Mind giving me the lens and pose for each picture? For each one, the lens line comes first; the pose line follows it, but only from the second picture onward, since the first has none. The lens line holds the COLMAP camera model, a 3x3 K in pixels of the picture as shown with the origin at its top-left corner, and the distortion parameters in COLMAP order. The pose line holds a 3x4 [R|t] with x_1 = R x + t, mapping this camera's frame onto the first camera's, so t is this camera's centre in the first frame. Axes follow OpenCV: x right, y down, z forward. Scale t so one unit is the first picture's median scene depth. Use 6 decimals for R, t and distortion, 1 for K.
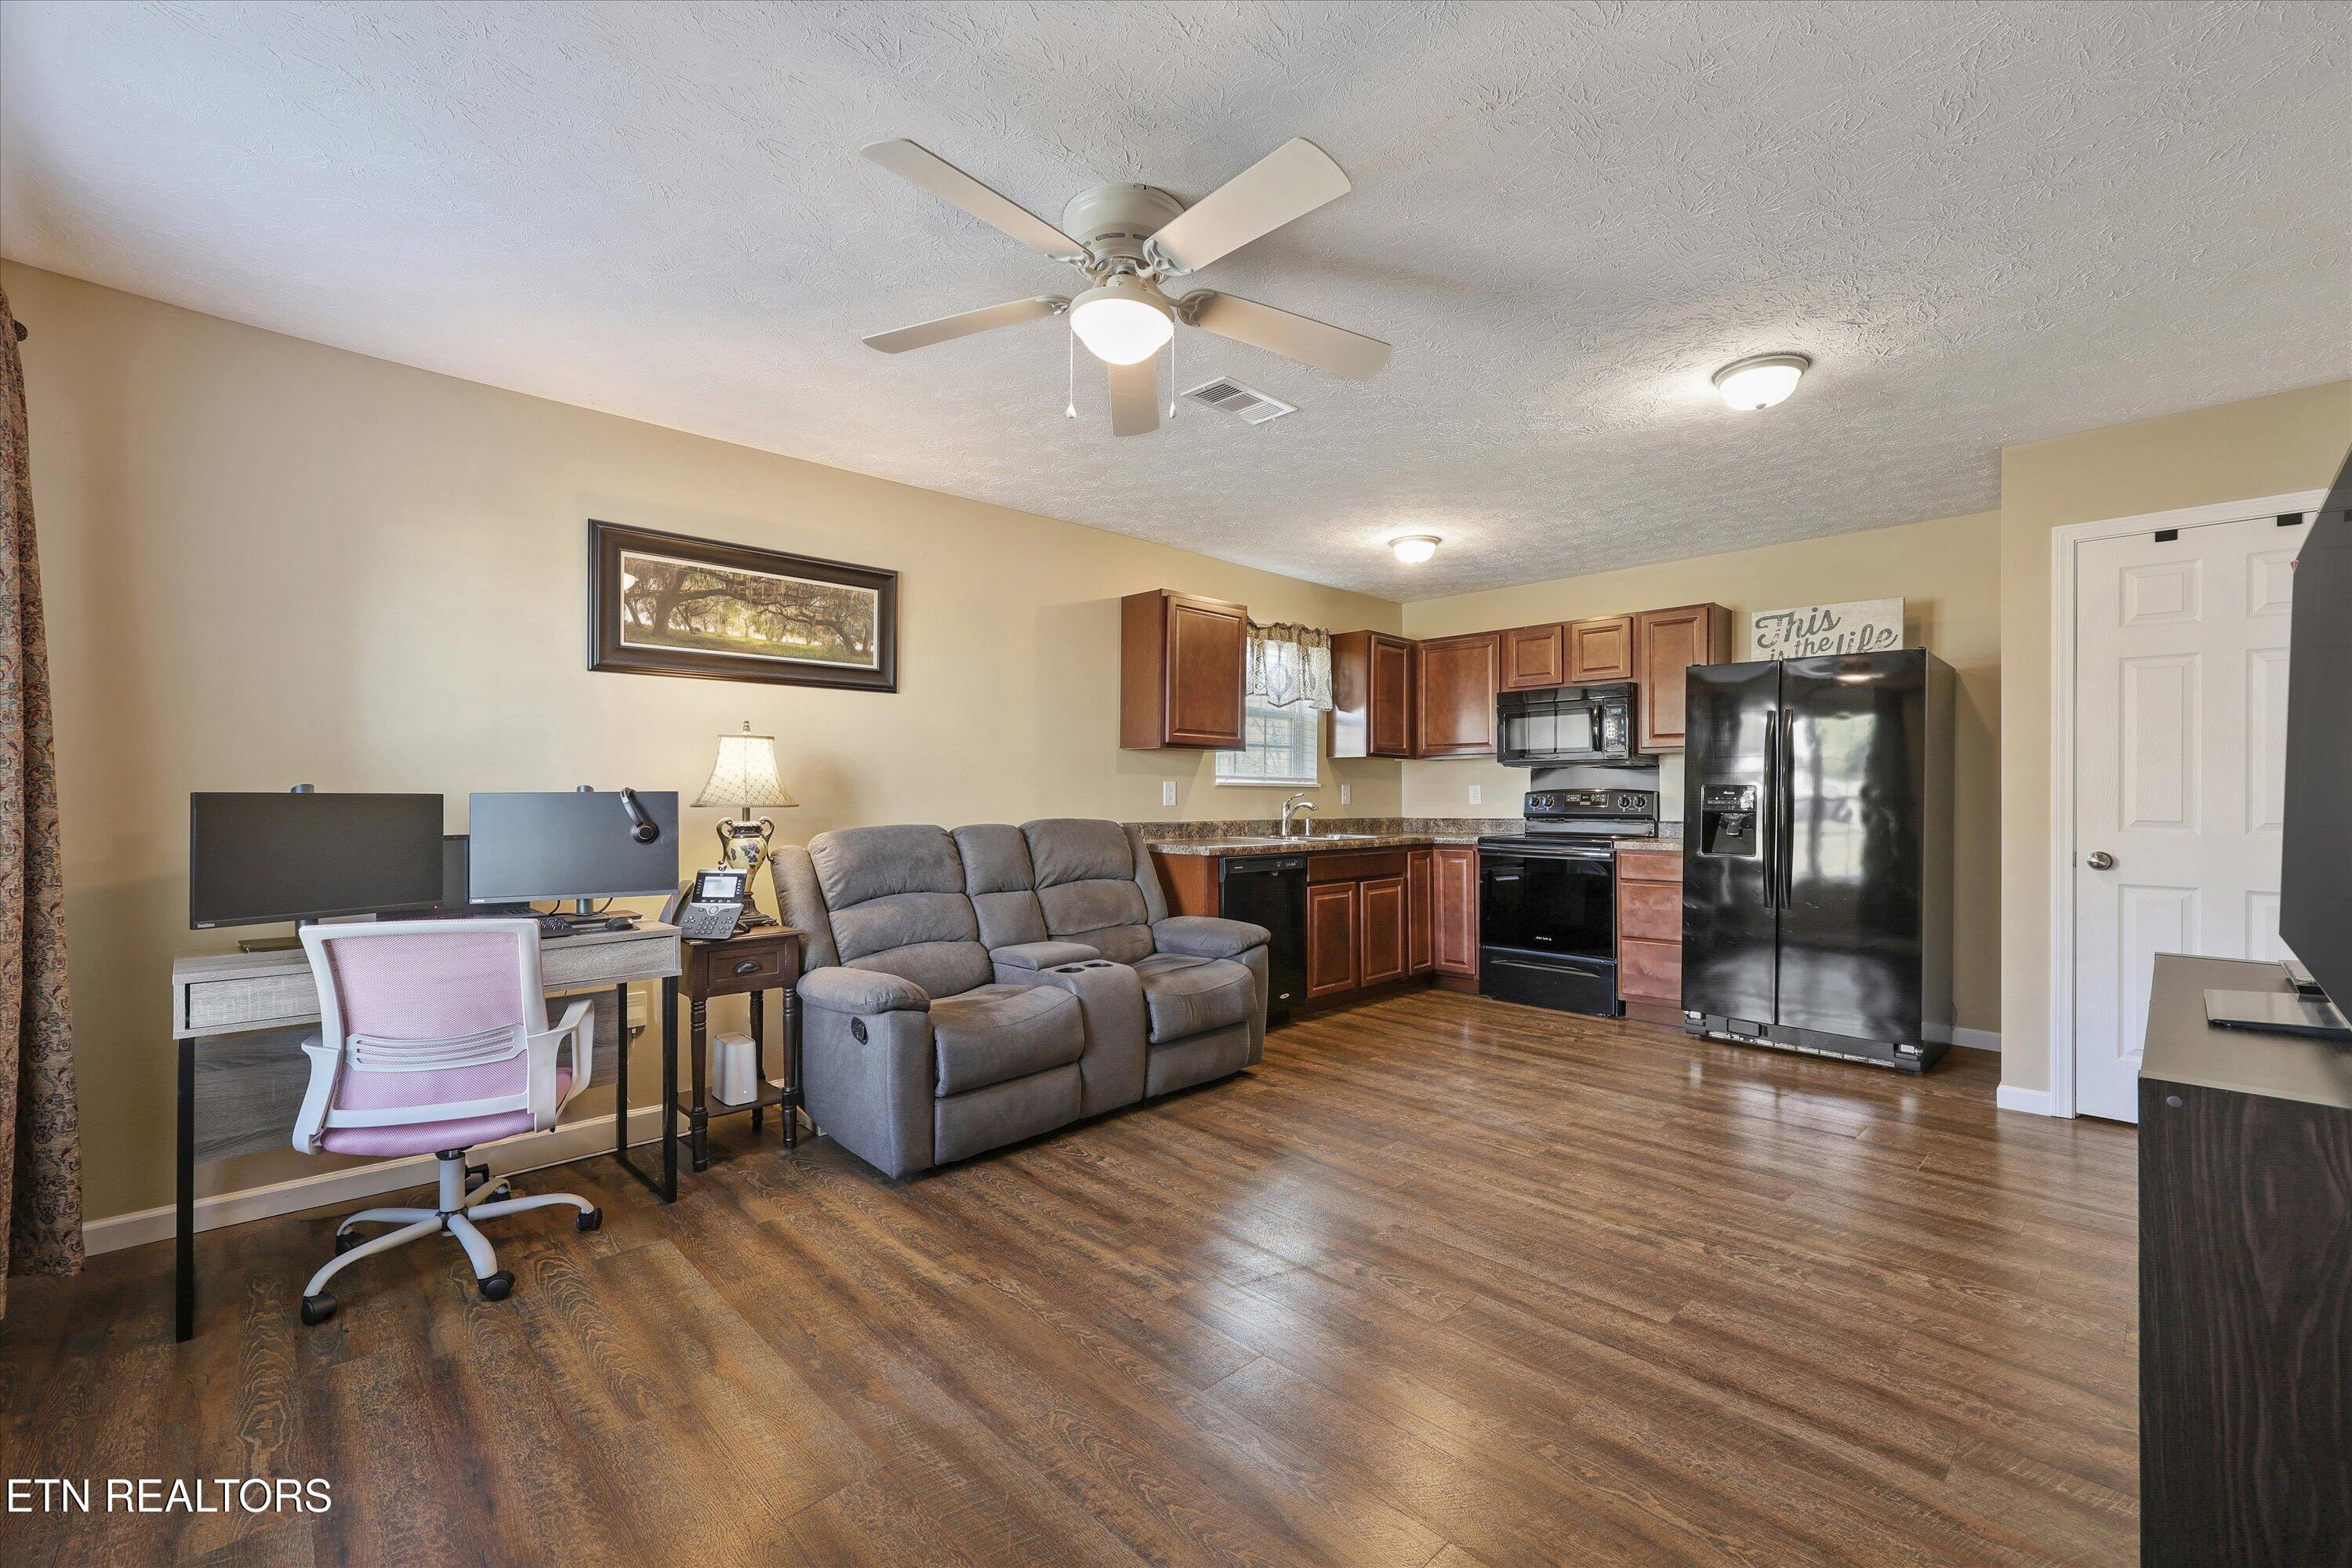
lens RADIAL K [[974.2, 0, 1179.4], [0, 974.2, 788.2], [0, 0, 1]] dist [-0.000278, 0.000076]
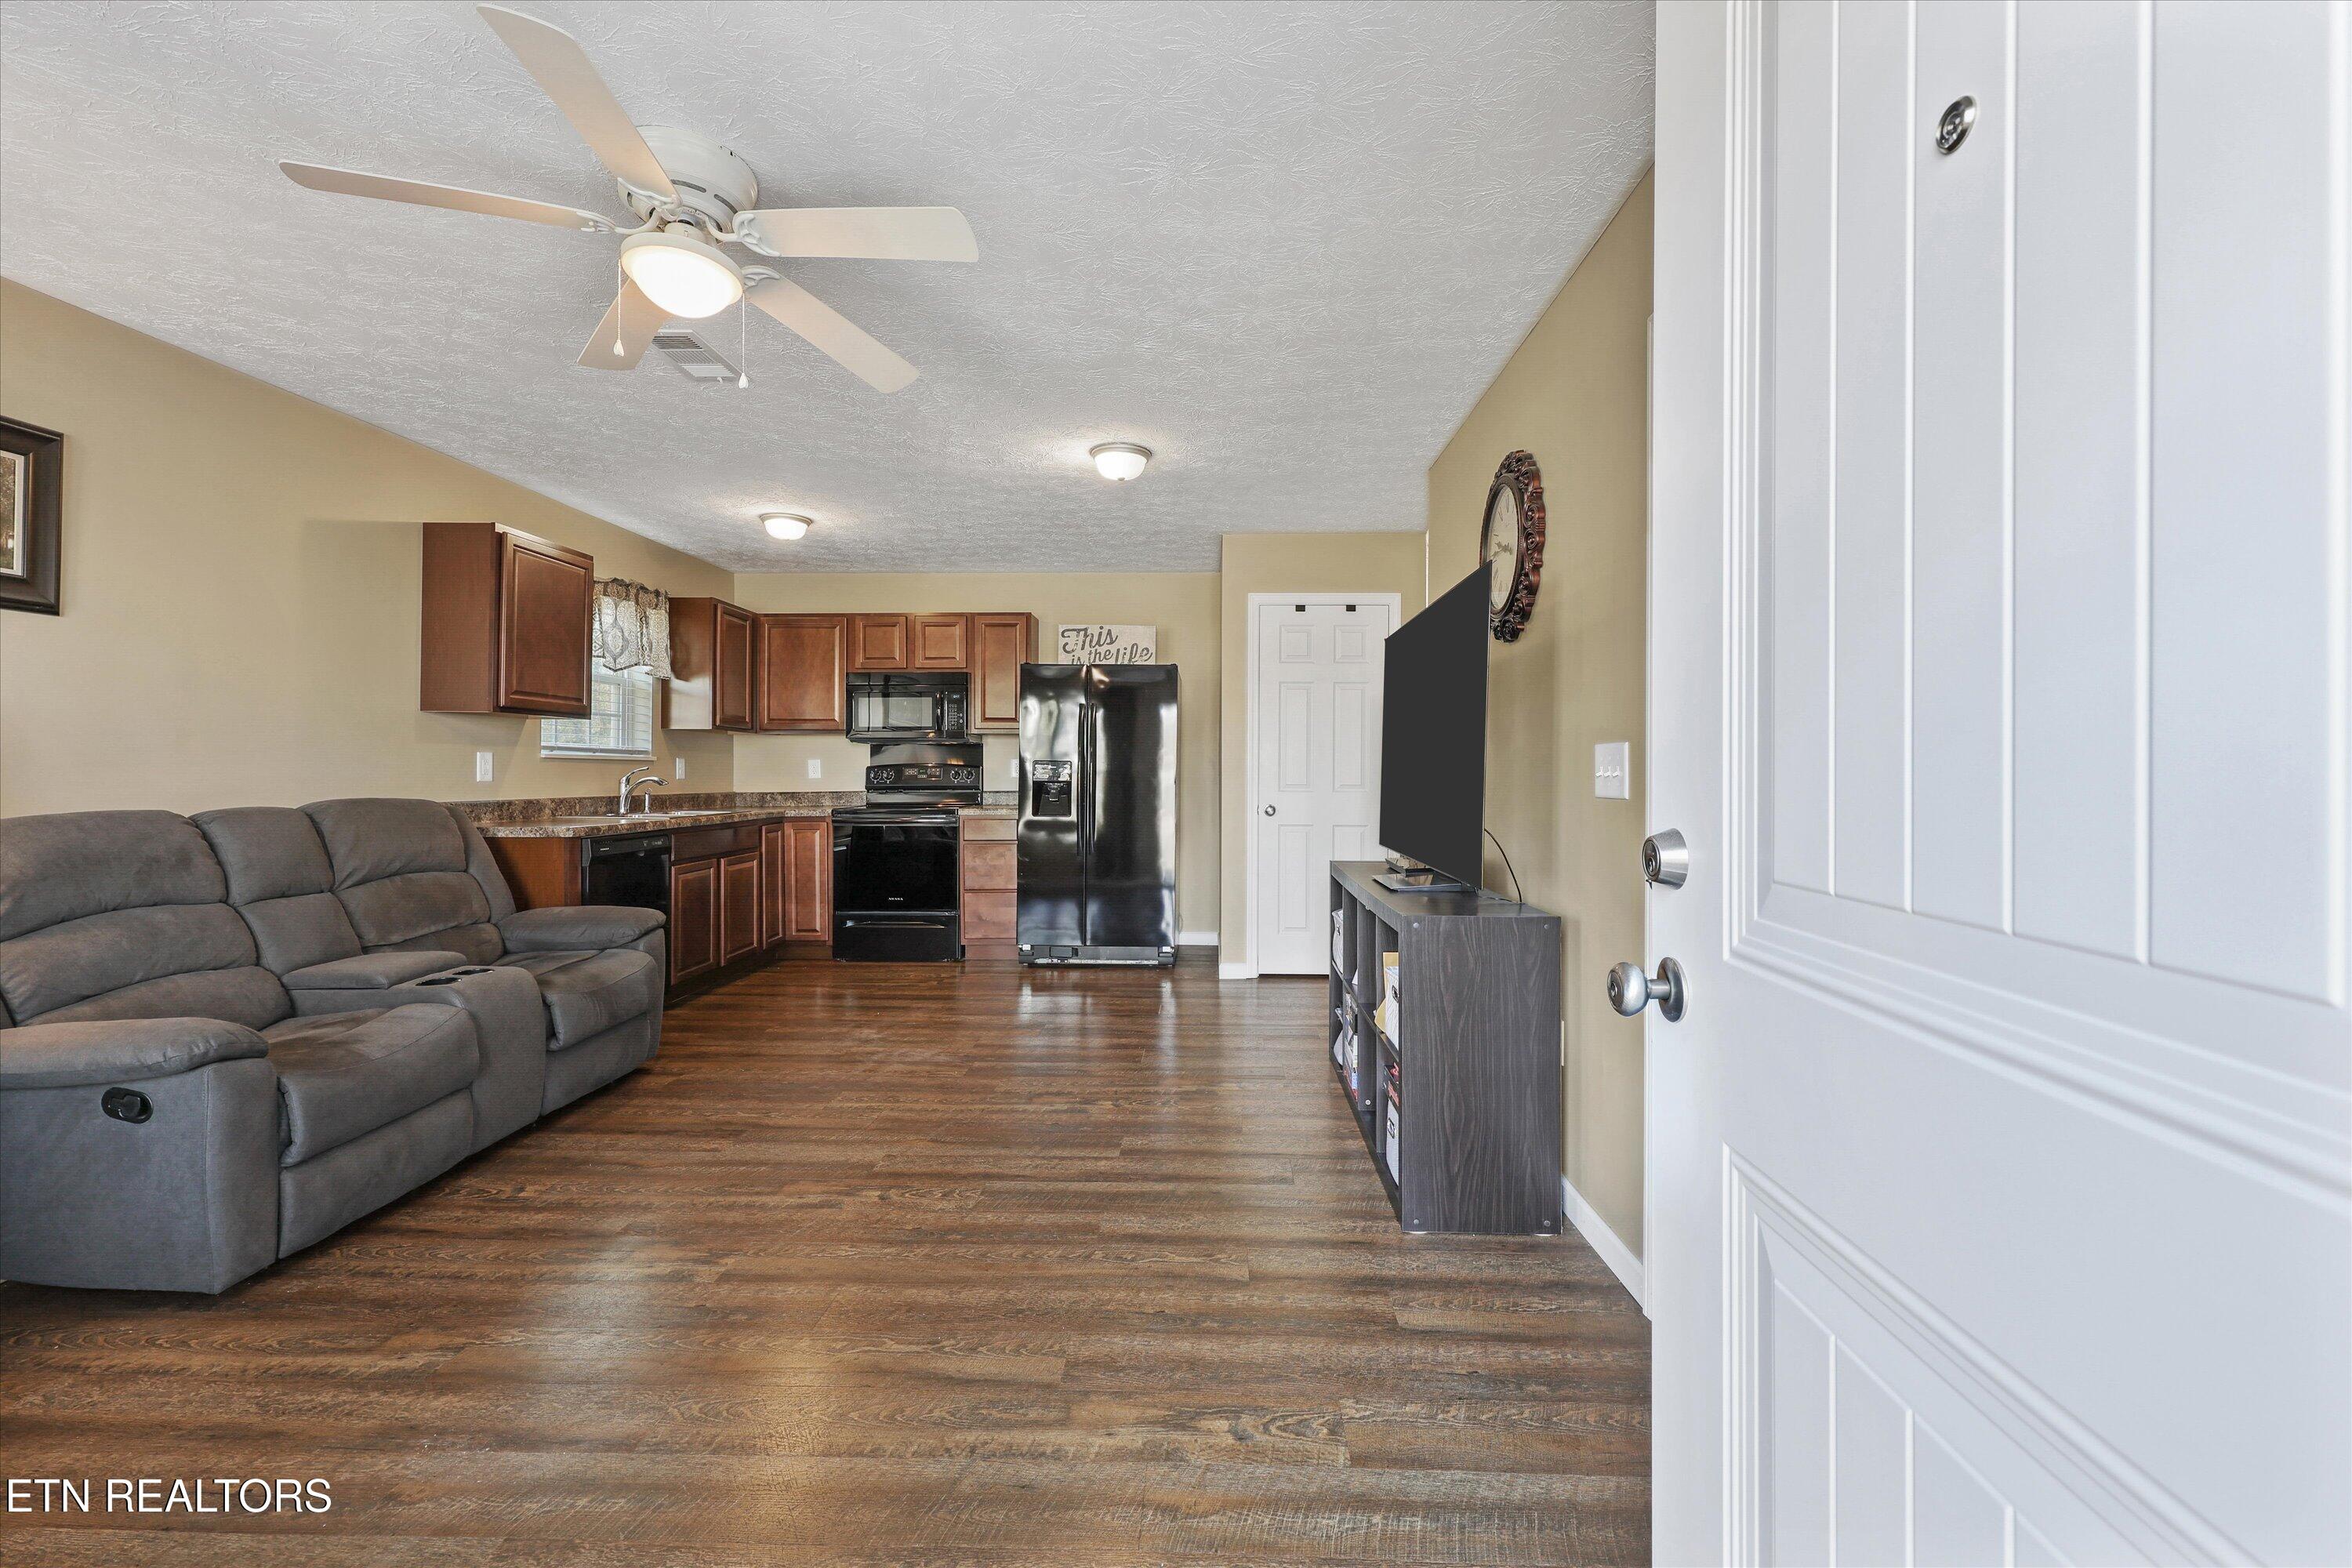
lens RADIAL K [[963.4, 0, 1185.5], [0, 963.4, 769.3], [0, 0, 1]] dist [0.000094, 0.000232]
pose [[0.717357, 0.000177, 0.696706, -0.169555], [-0.003908, 0.999985, 0.003770, 0.002253], [-0.696695, -0.005428, 0.717347, -0.011703]]
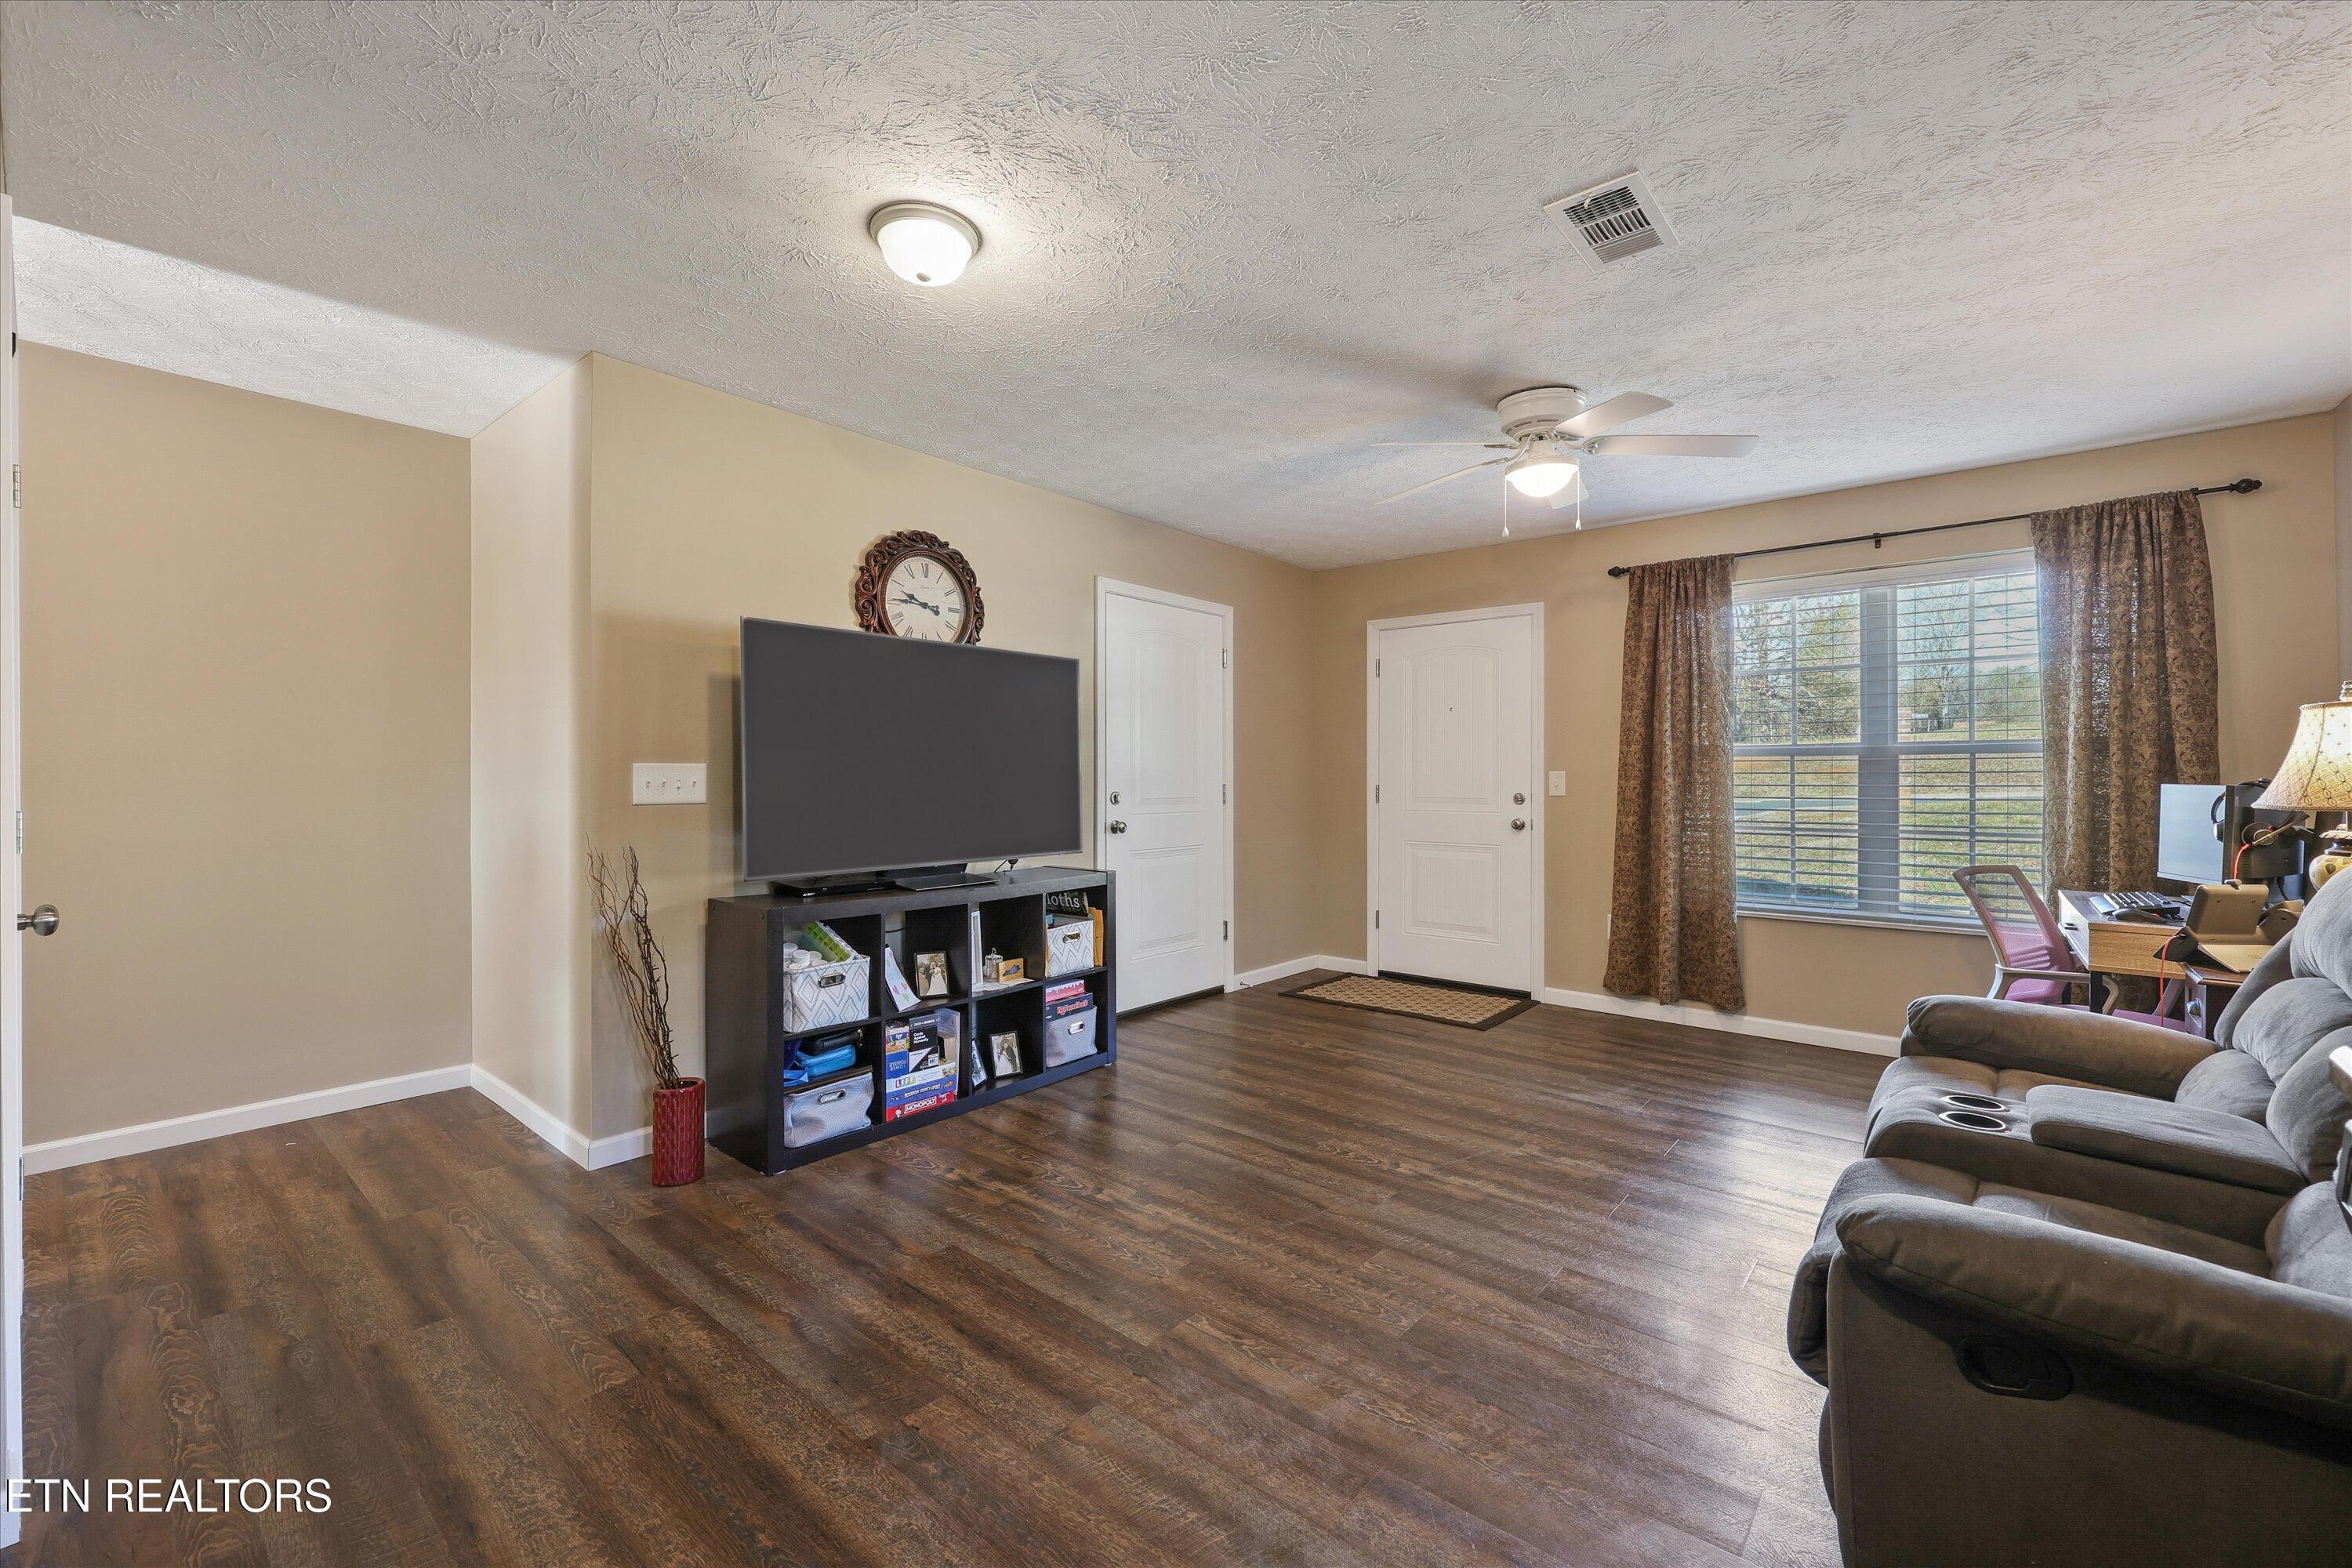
lens RADIAL K [[963.4, 0, 1185.5], [0, 963.4, 769.3], [0, 0, 1]] dist [0.000094, 0.000232]
pose [[-0.994657, -0.004099, -0.103153, 0.298359], [-0.003063, 0.999943, -0.010200, 0.000971], [0.103189, -0.009830, -0.994613, 1.128264]]
